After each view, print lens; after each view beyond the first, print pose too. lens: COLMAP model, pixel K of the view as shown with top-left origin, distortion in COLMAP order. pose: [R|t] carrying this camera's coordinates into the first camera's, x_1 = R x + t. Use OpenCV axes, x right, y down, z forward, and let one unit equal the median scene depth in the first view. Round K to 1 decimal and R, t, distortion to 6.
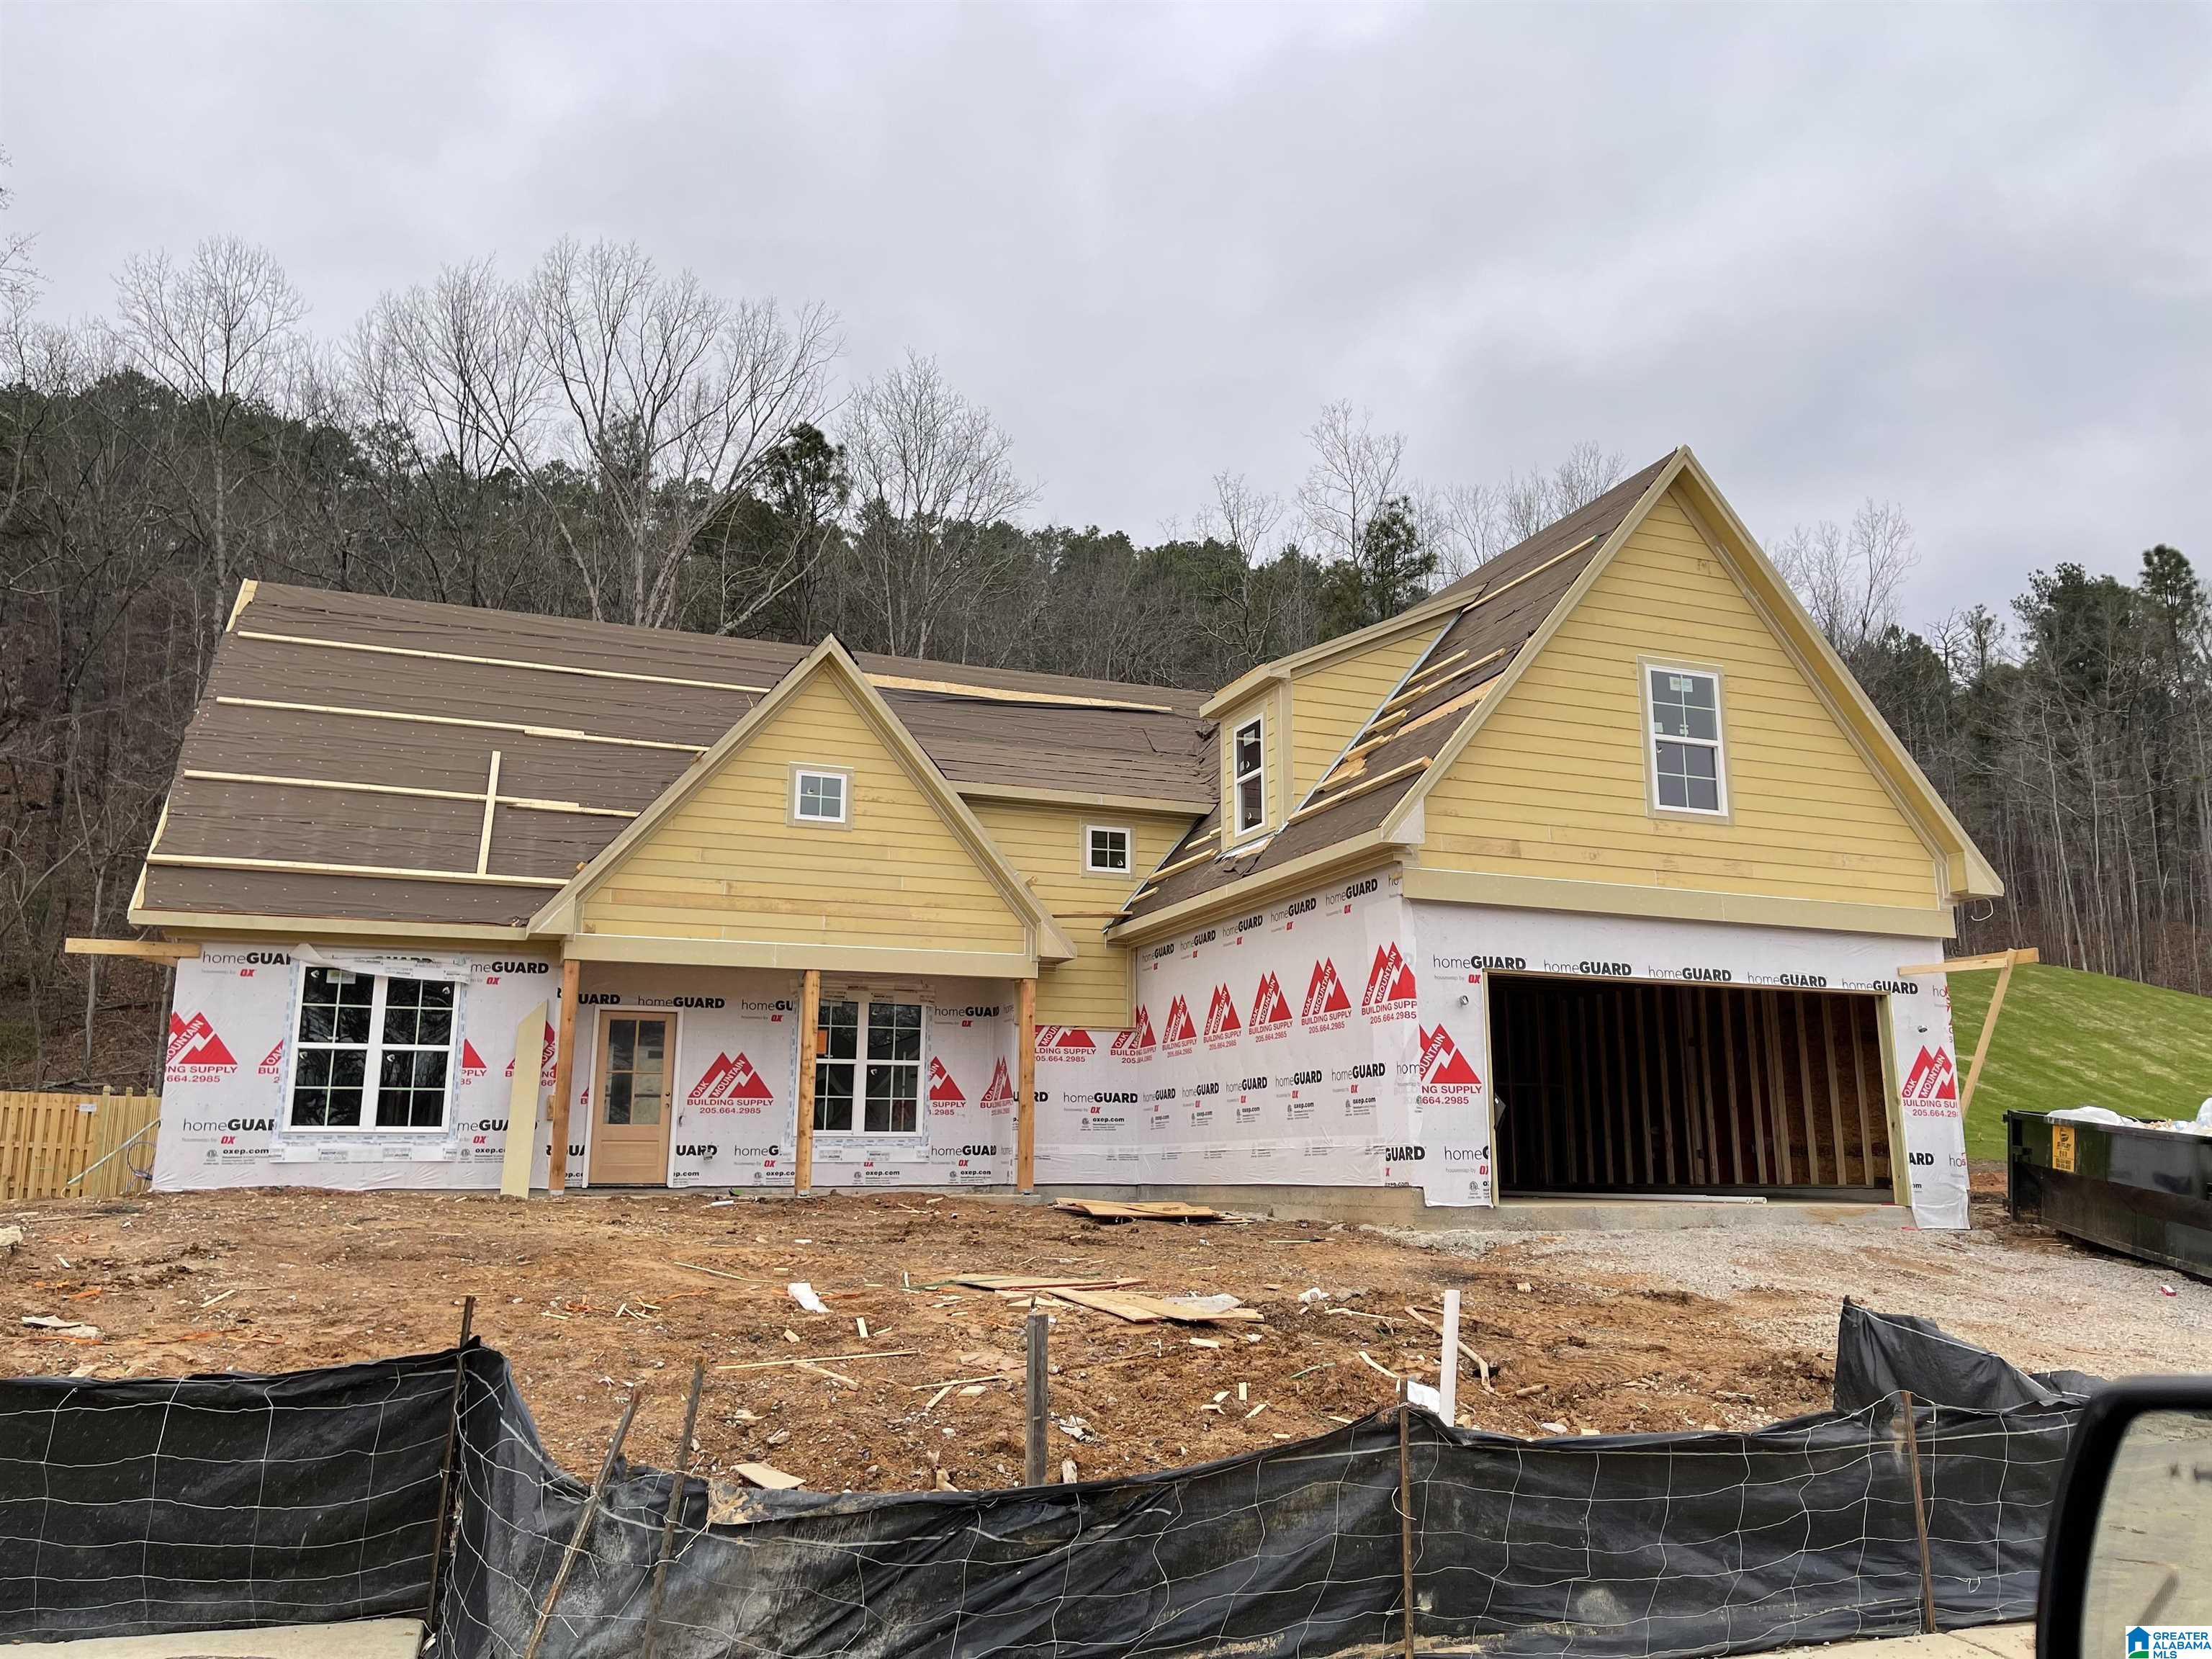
lens RADIAL K [[1705.6, 0, 1124.0], [0, 1705.6, 814.2], [0, 0, 1]] dist [0.035883, -0.053448]
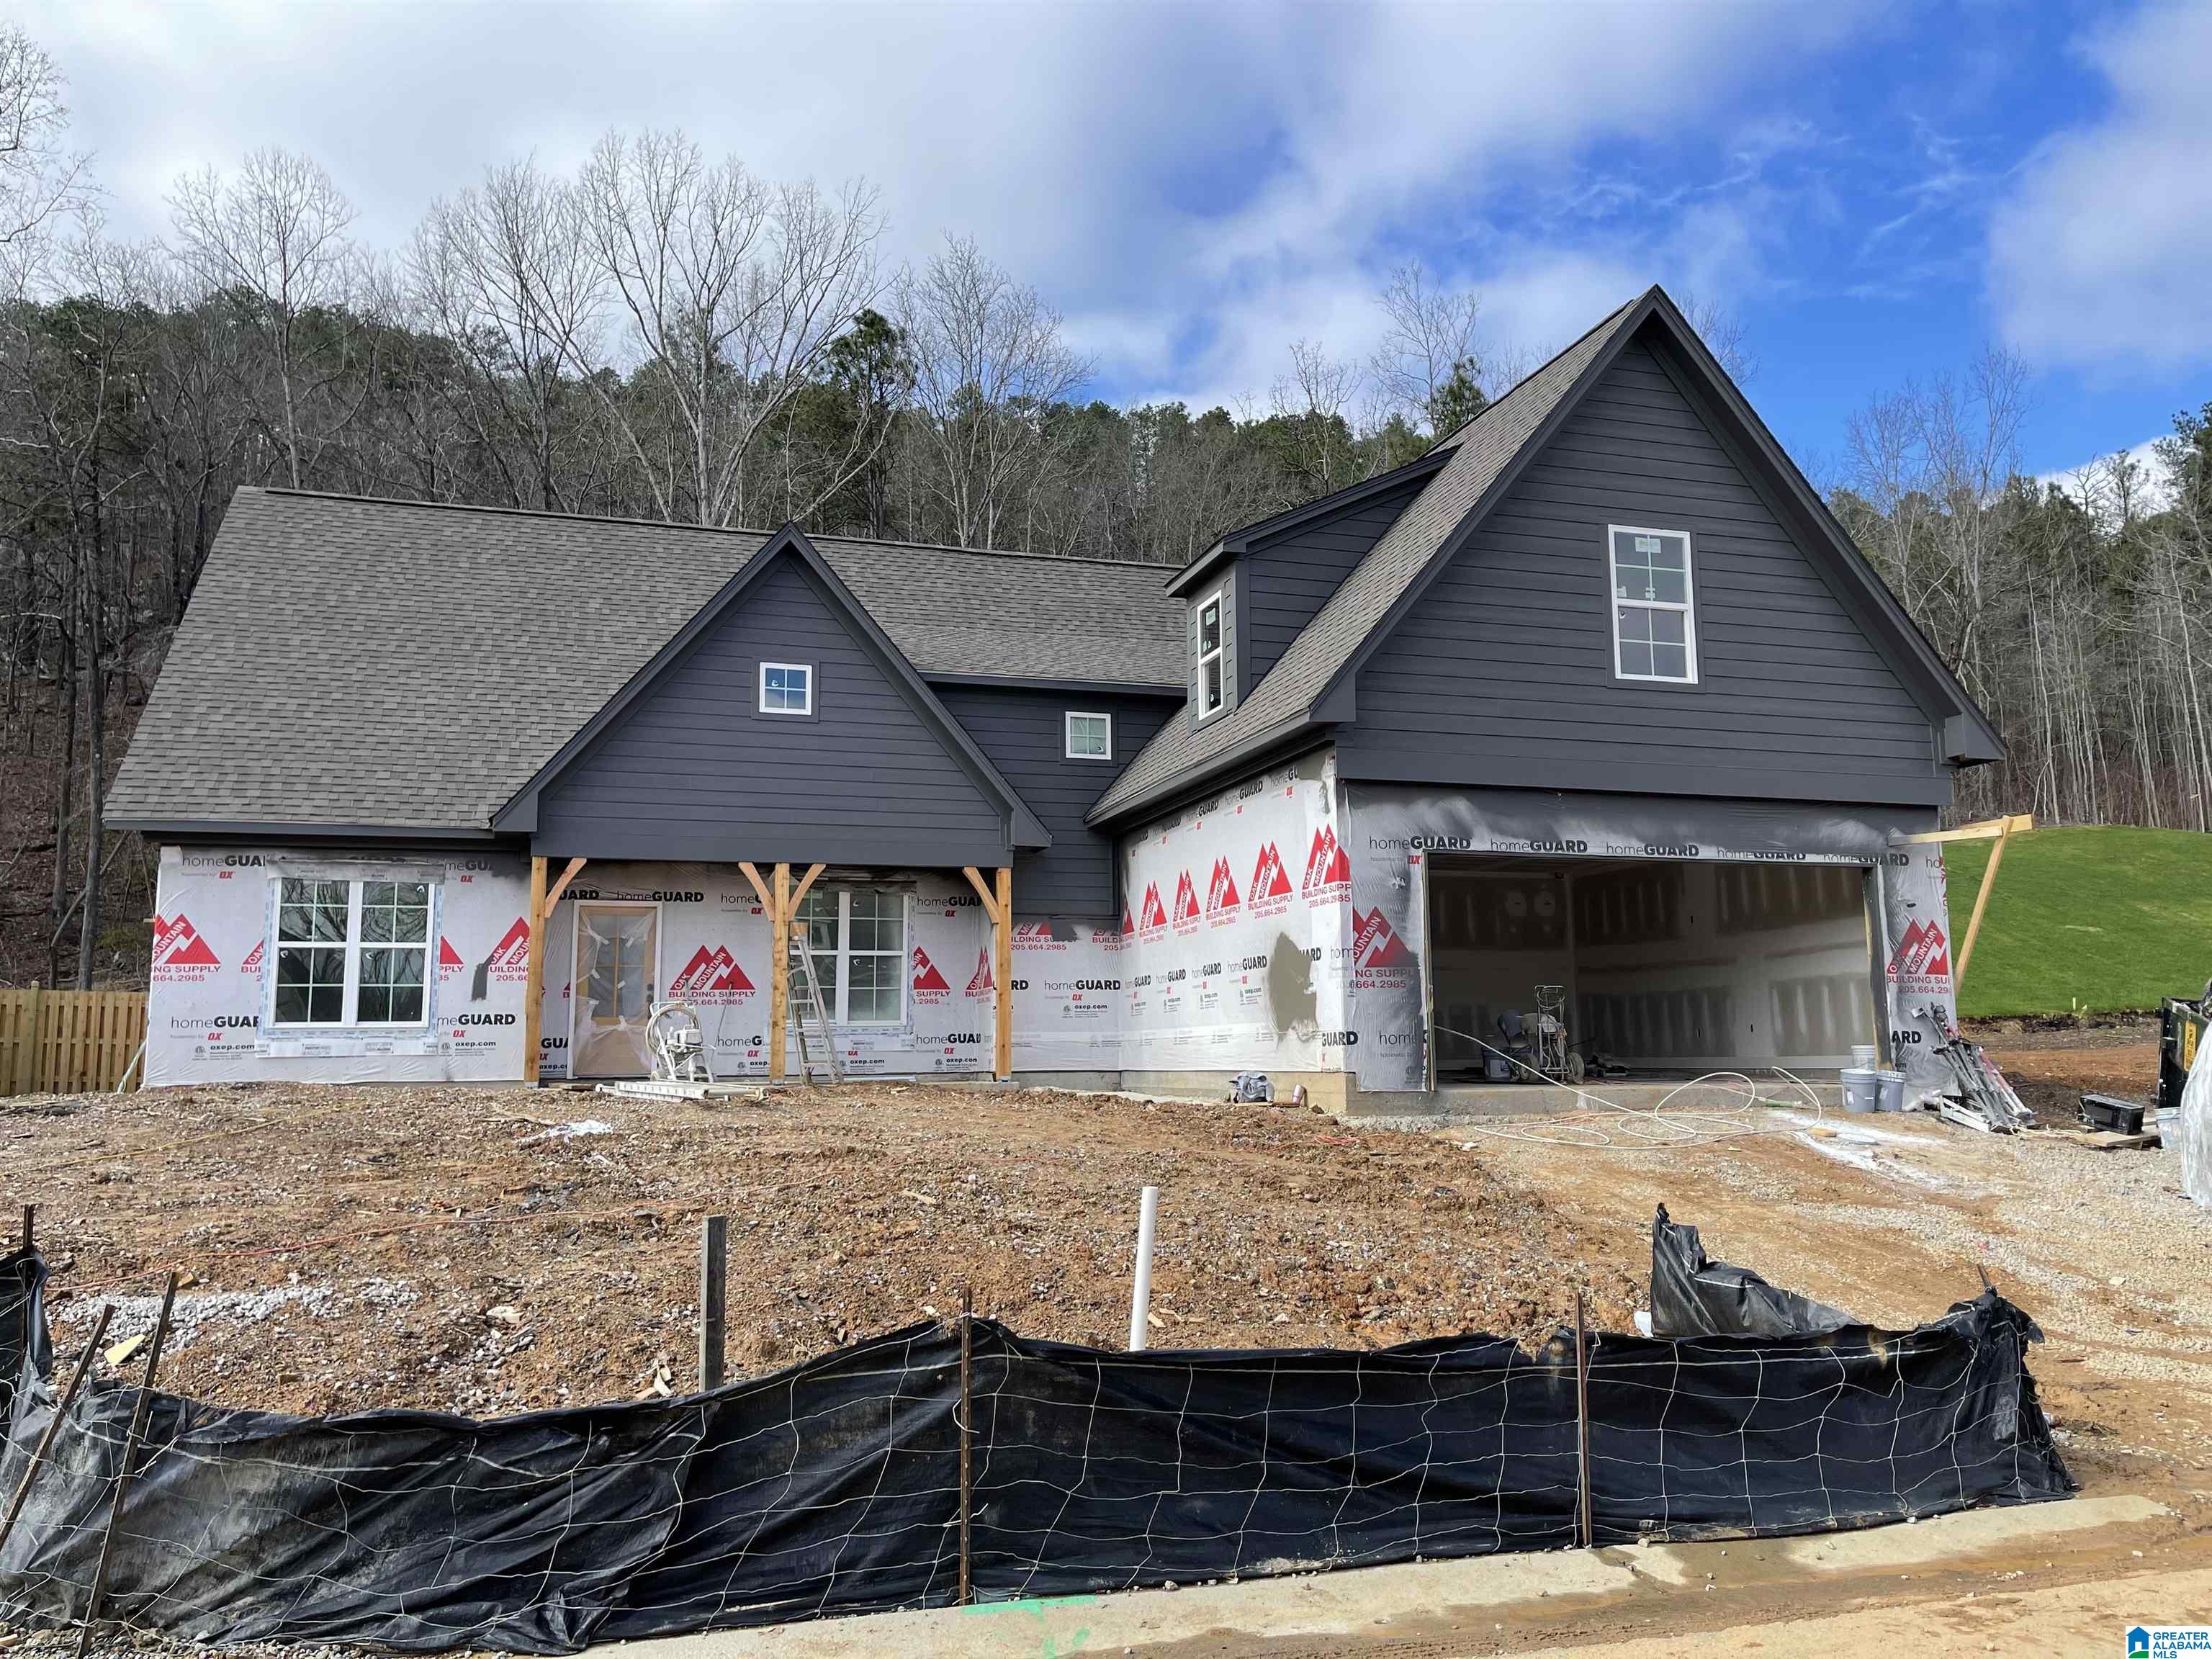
lens RADIAL K [[1705.6, 0, 1111.1], [0, 1705.6, 821.4], [0, 0, 1]] dist [0.035883, -0.053448]
pose [[0.996615, -0.020519, -0.079606, 0.087180], [0.026169, 0.997162, 0.070597, 0.001568], [0.077931, -0.072441, 0.994323, 0.021643]]
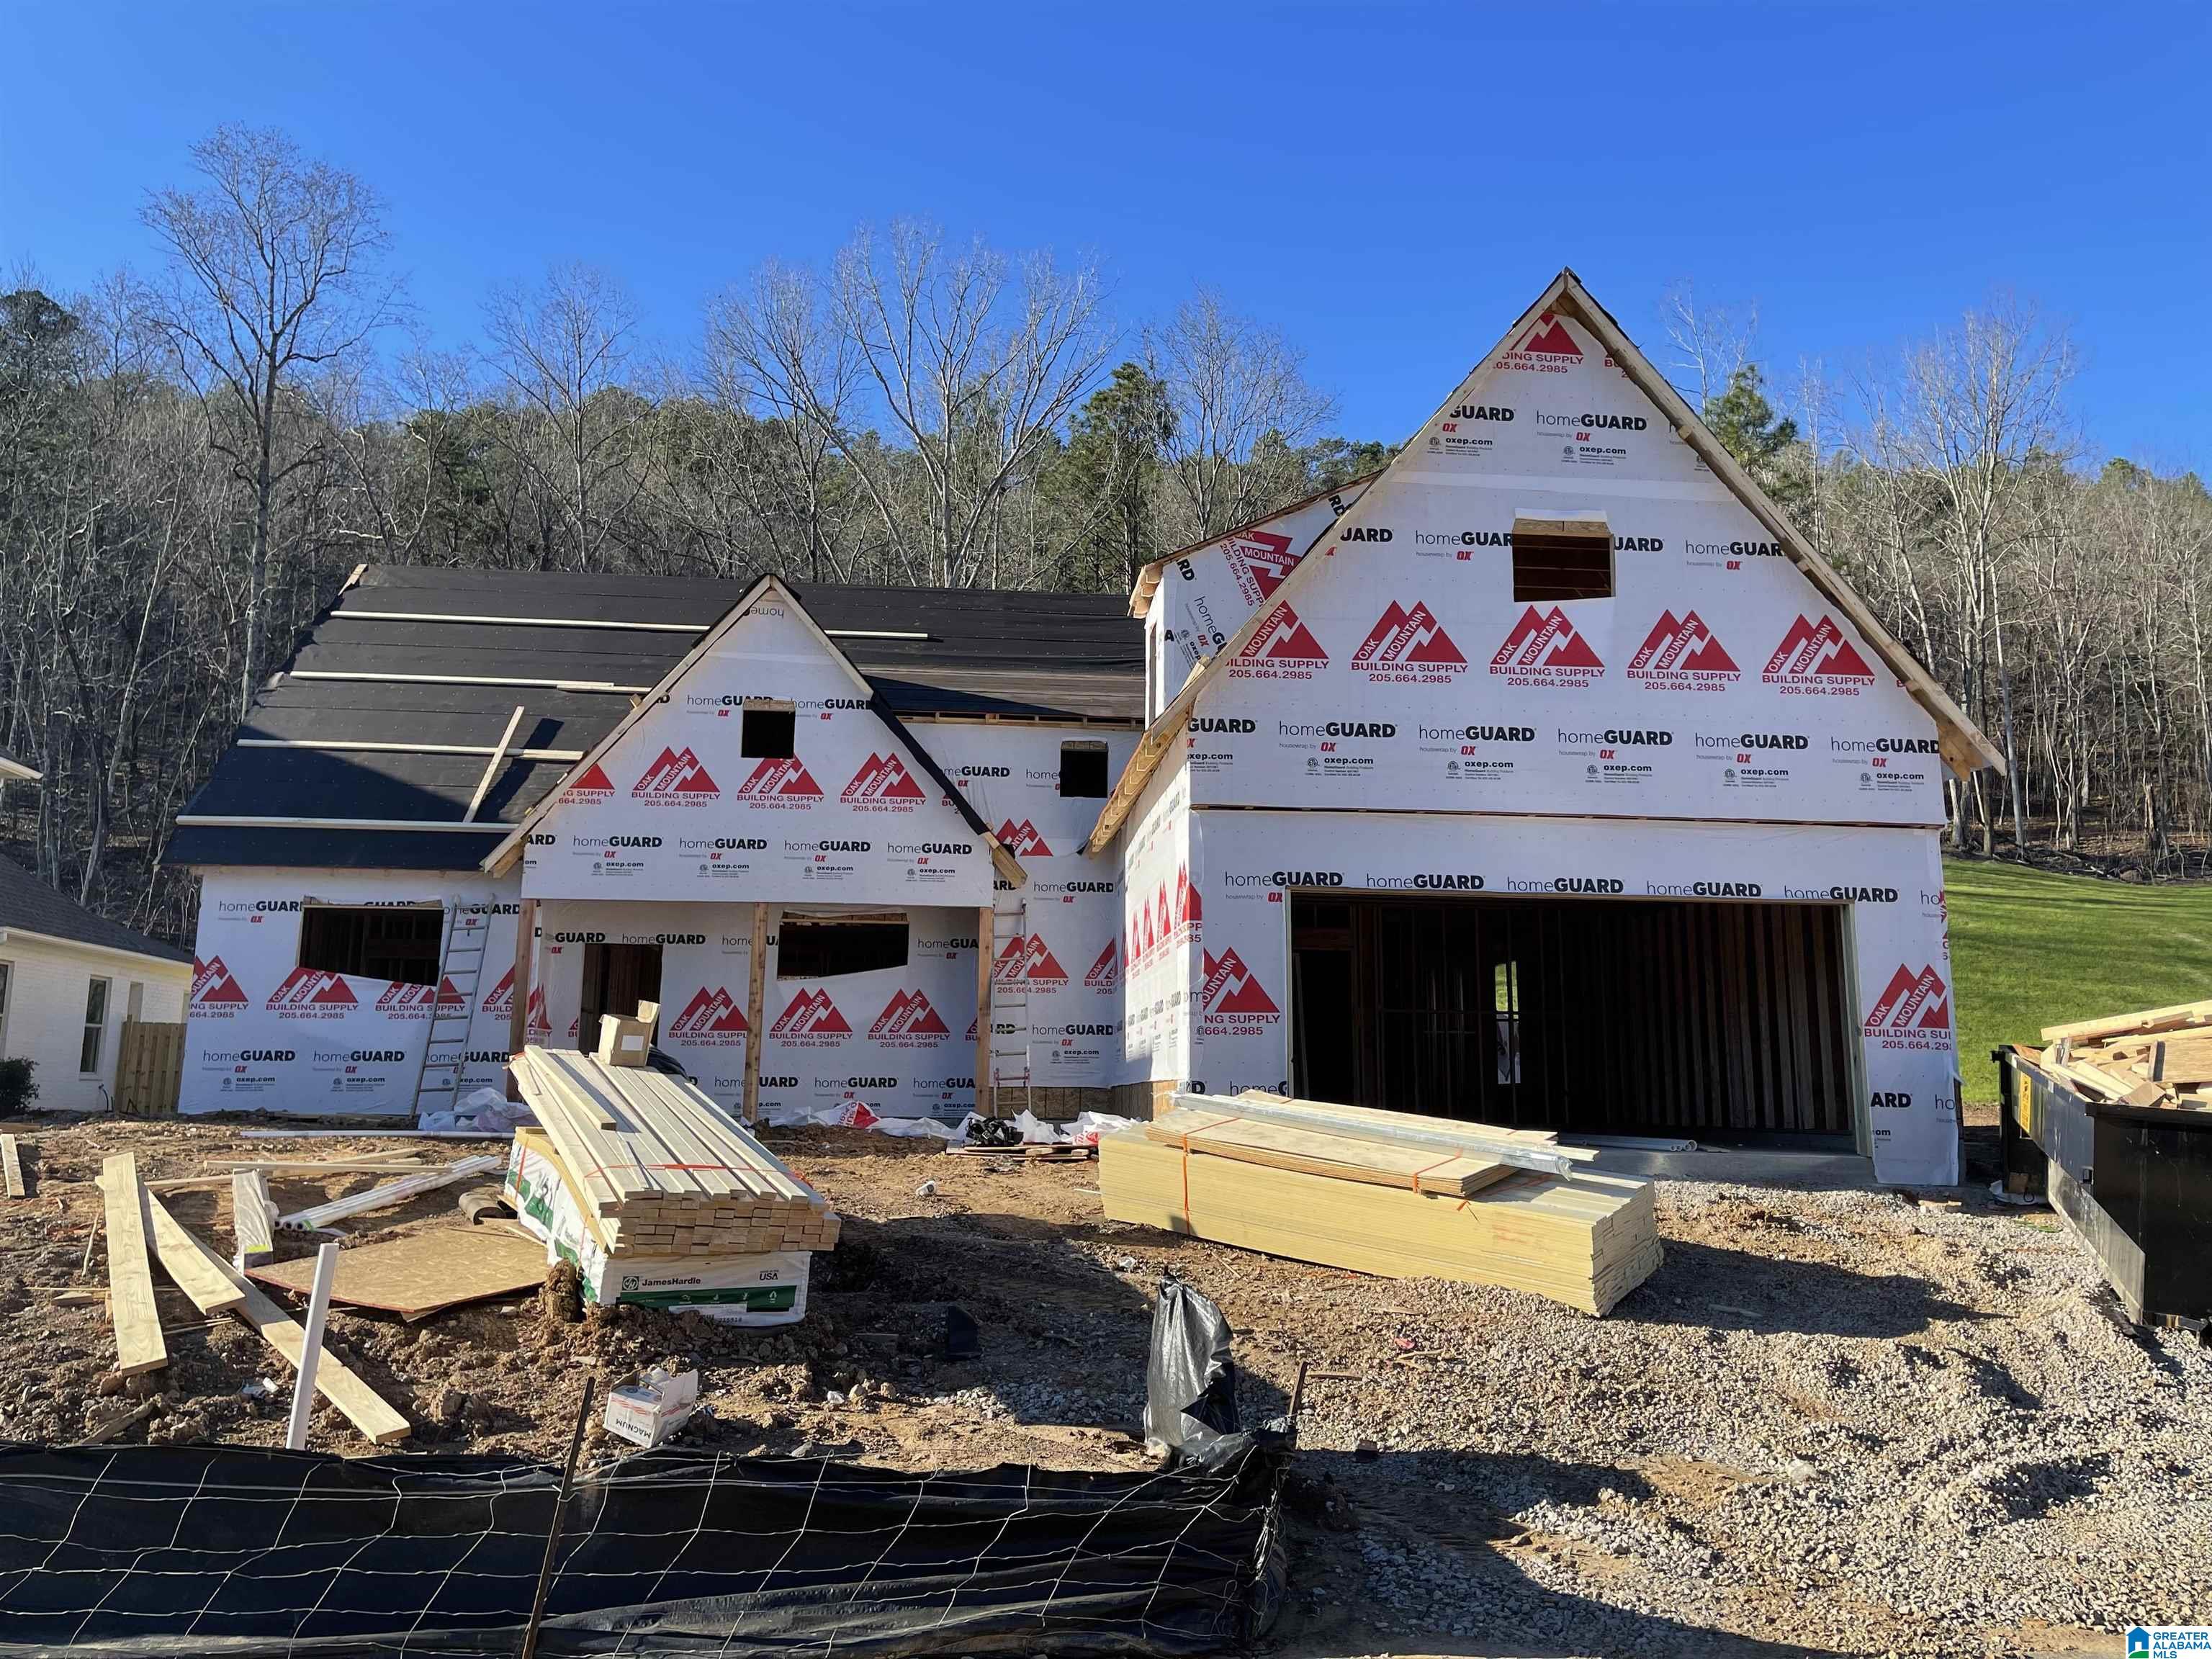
lens RADIAL K [[1705.6, 0, 1098.1], [0, 1705.6, 824.1], [0, 0, 1]] dist [0.035883, -0.053448]
pose [[0.956625, -0.037433, -0.288907, 0.293566], [0.050044, 0.998084, 0.036383, 0.015981], [0.286991, -0.049263, 0.956666, 0.089451]]
